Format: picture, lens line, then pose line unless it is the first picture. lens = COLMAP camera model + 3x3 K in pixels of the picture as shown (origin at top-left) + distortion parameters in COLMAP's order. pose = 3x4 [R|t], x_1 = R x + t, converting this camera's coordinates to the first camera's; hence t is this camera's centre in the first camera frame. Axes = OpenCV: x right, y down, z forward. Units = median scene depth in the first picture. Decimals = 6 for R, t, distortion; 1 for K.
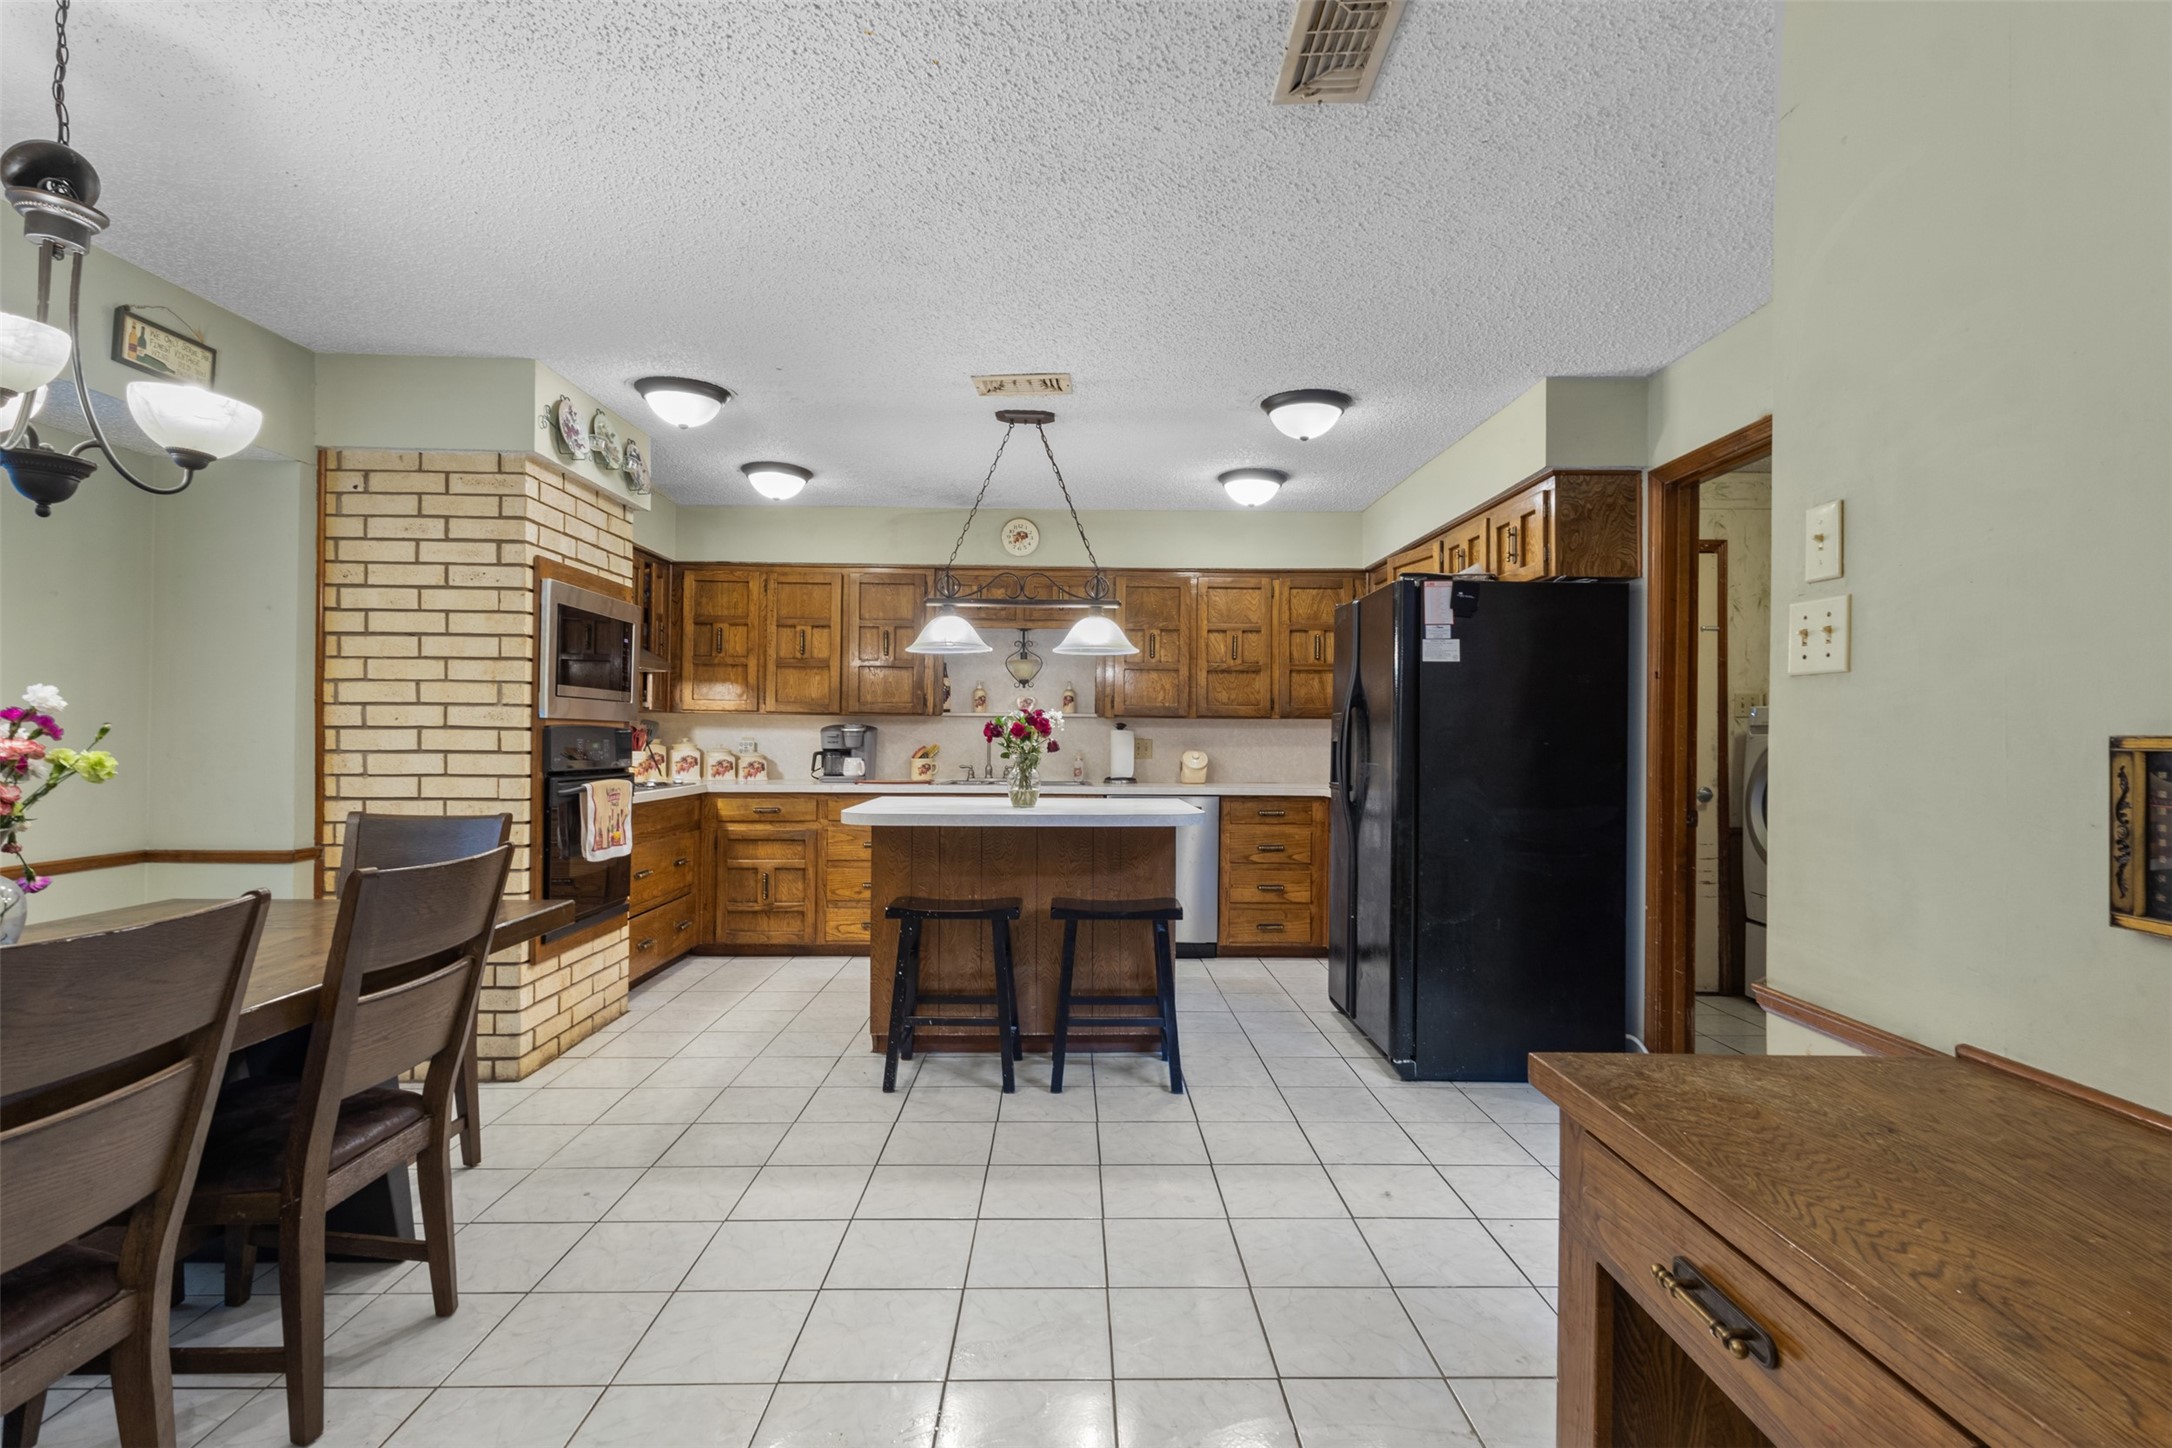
lens RADIAL K [[1003.9, 0, 1086.0], [0, 1003.9, 724.0], [0, 0, 1]] dist [0.004444, 0.000802]
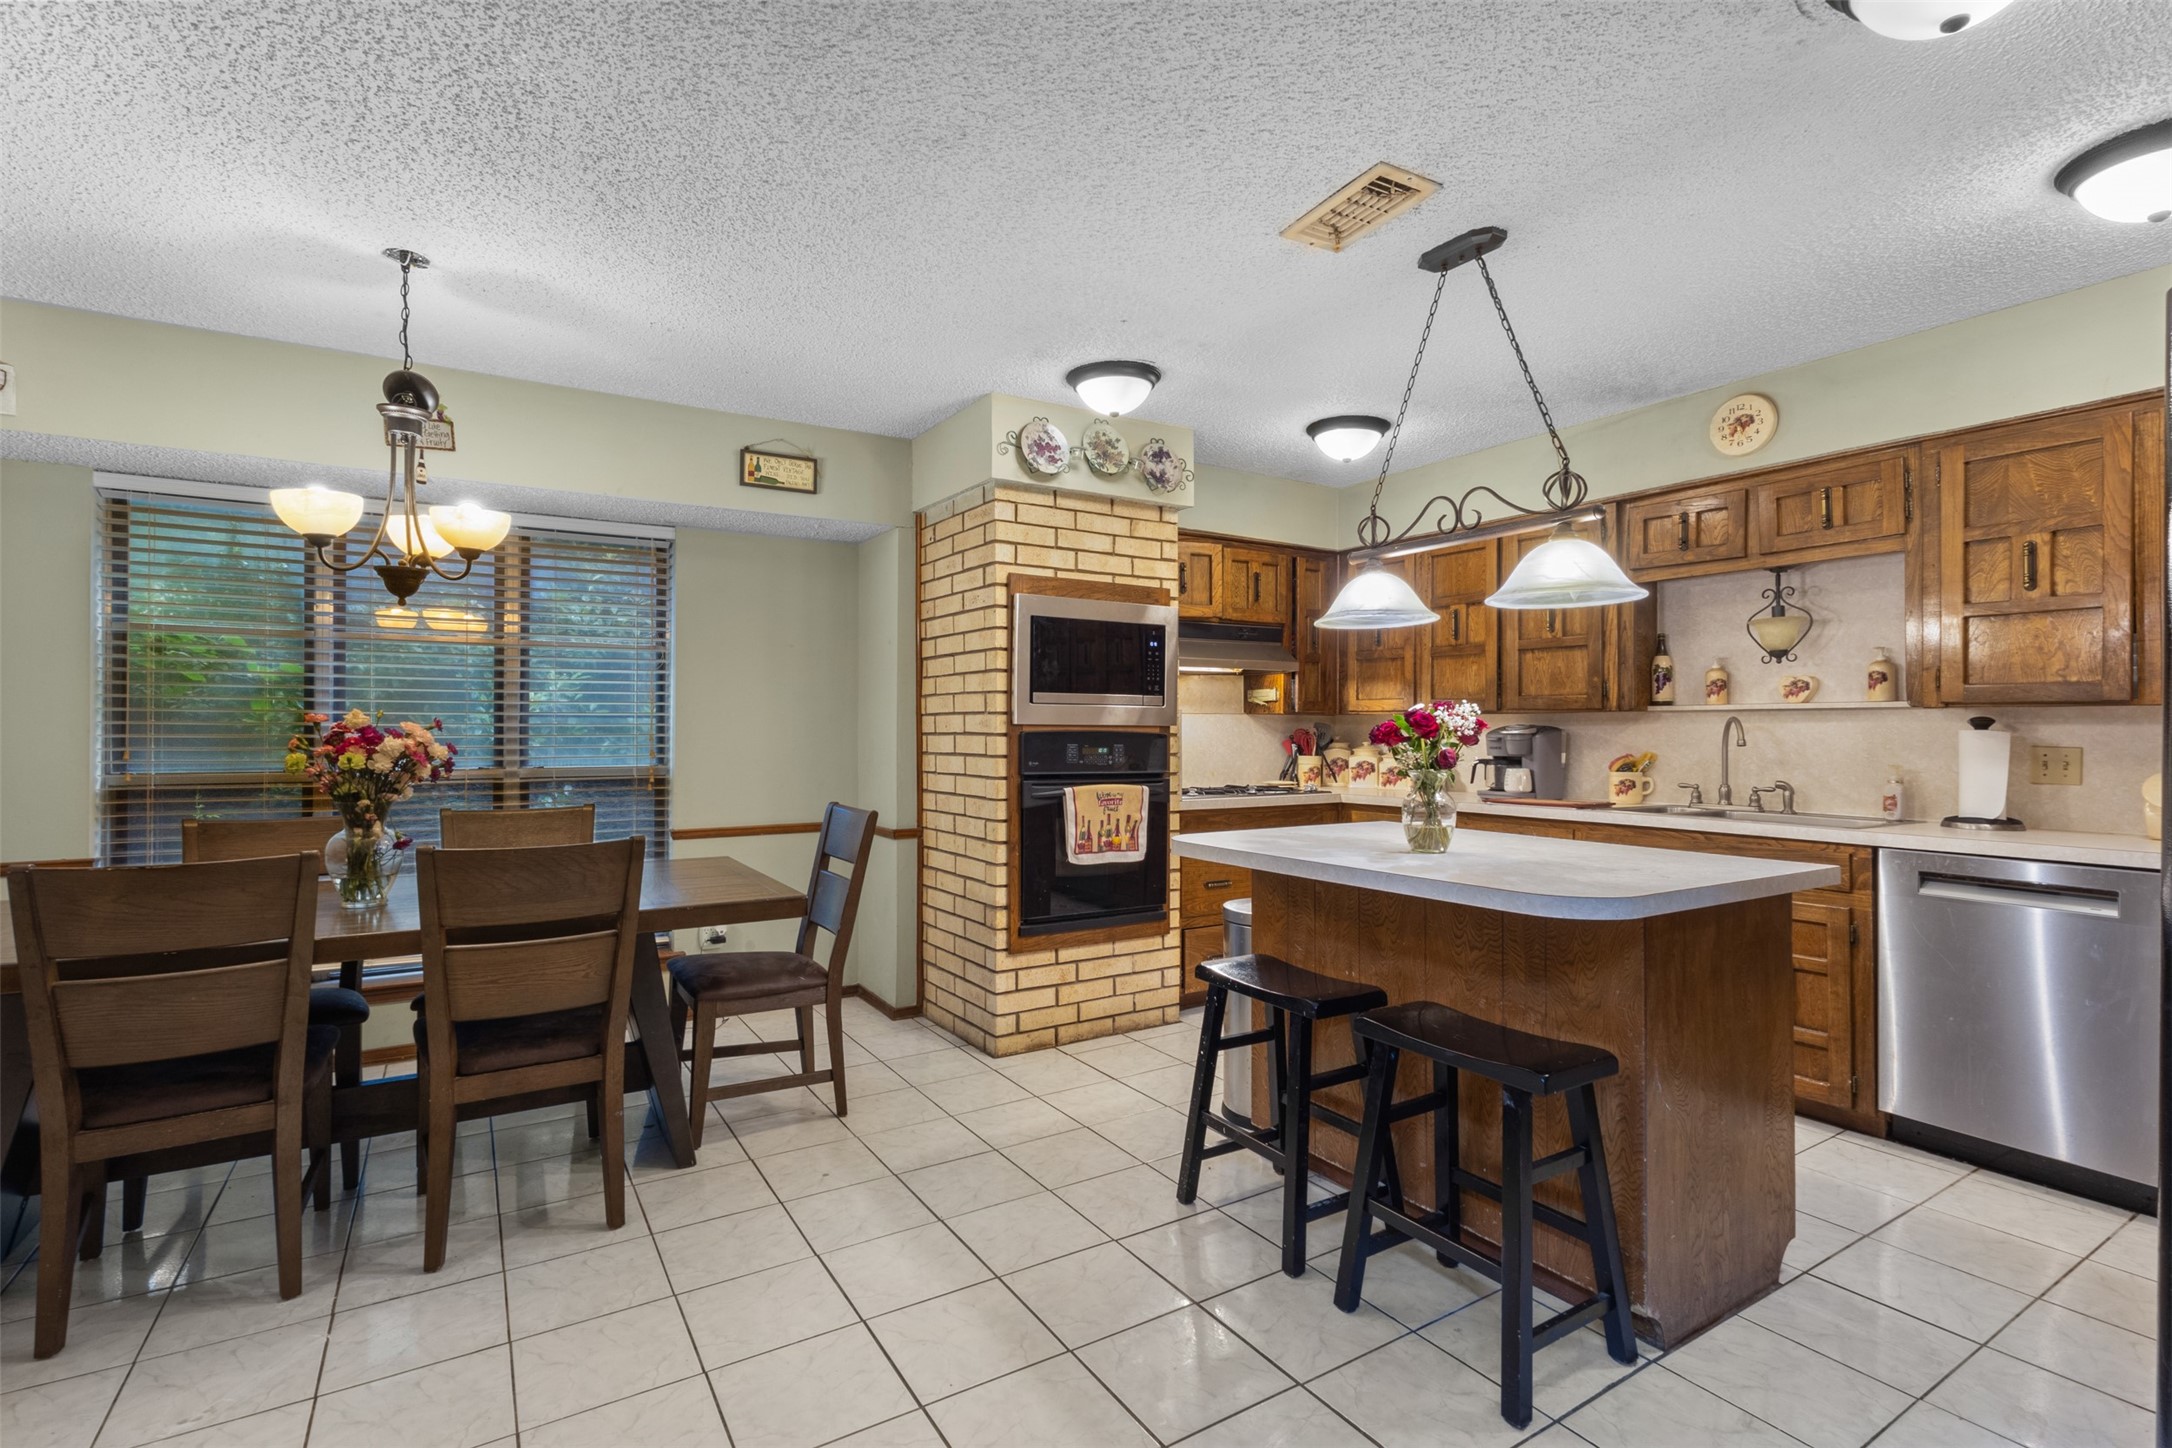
lens RADIAL K [[1000.9, 0, 1086.0], [0, 1000.9, 724.0], [0, 0, 1]] dist [-0.001711, -0.000051]
pose [[0.516148, -0.012515, -0.856408, 0.390196], [0.011172, 0.999907, -0.007879, 0.002887], [0.856427, -0.005501, 0.516240, 0.490042]]
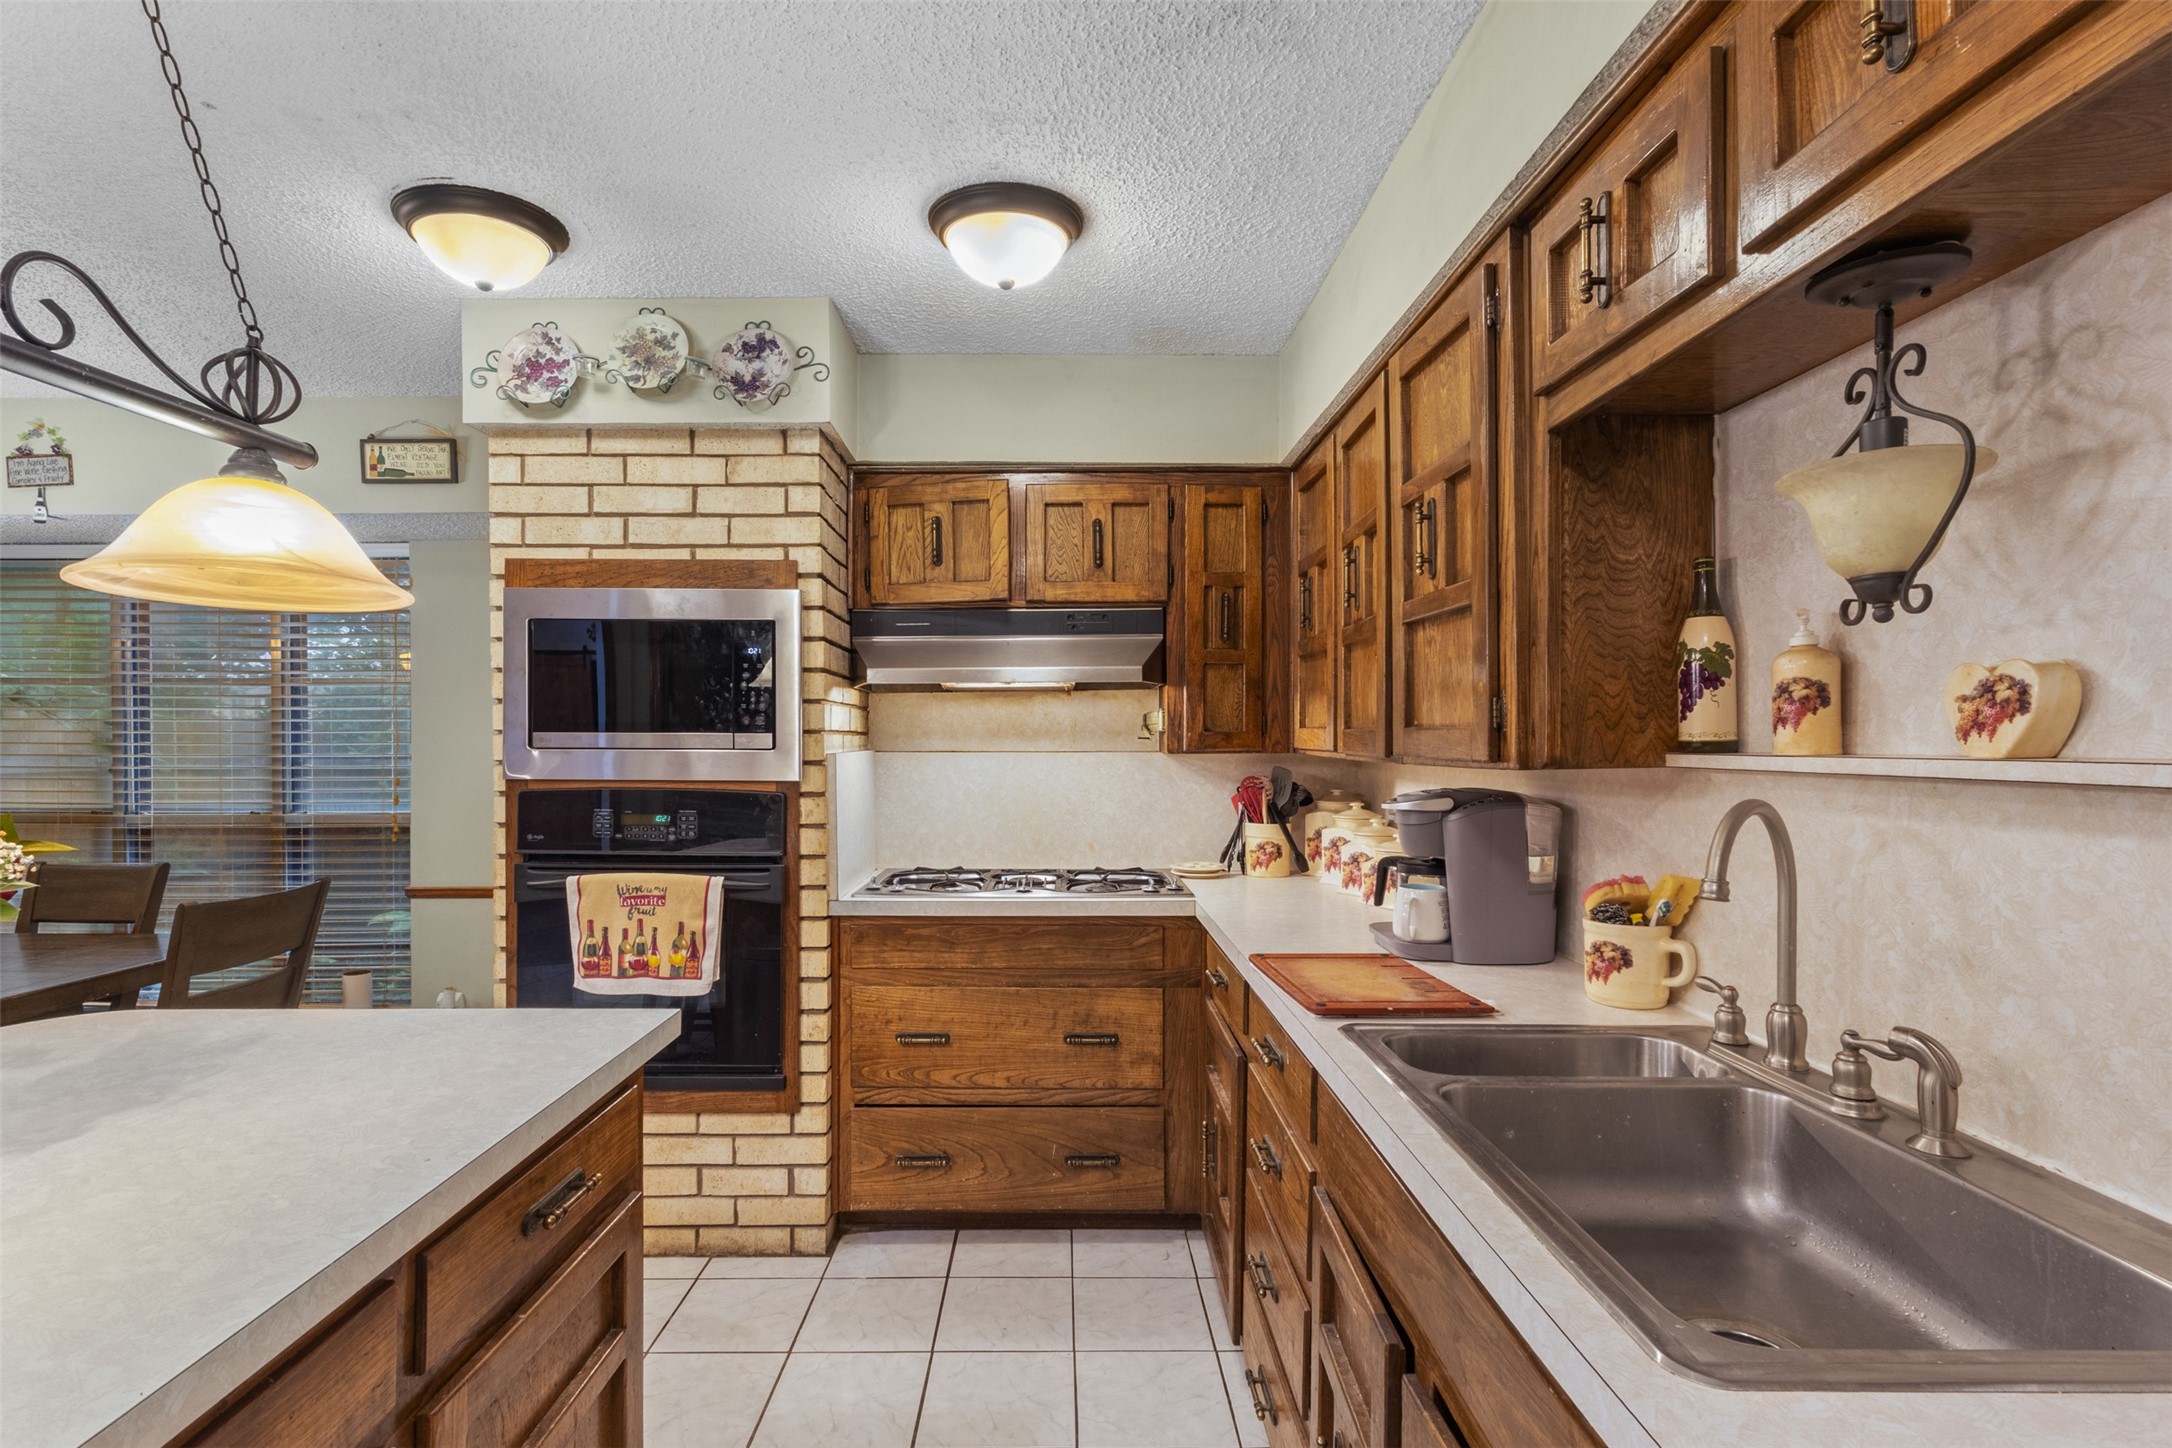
lens RADIAL K [[1029.6, 0, 1067.1], [0, 1029.6, 746.2], [0, 0, 1]] dist [0.004069, 0.000361]
pose [[-0.014661, -0.002916, -0.999888, 0.195701], [0.009200, 0.999953, -0.003051, -0.022674], [0.999850, -0.009243, -0.014633, 1.348767]]
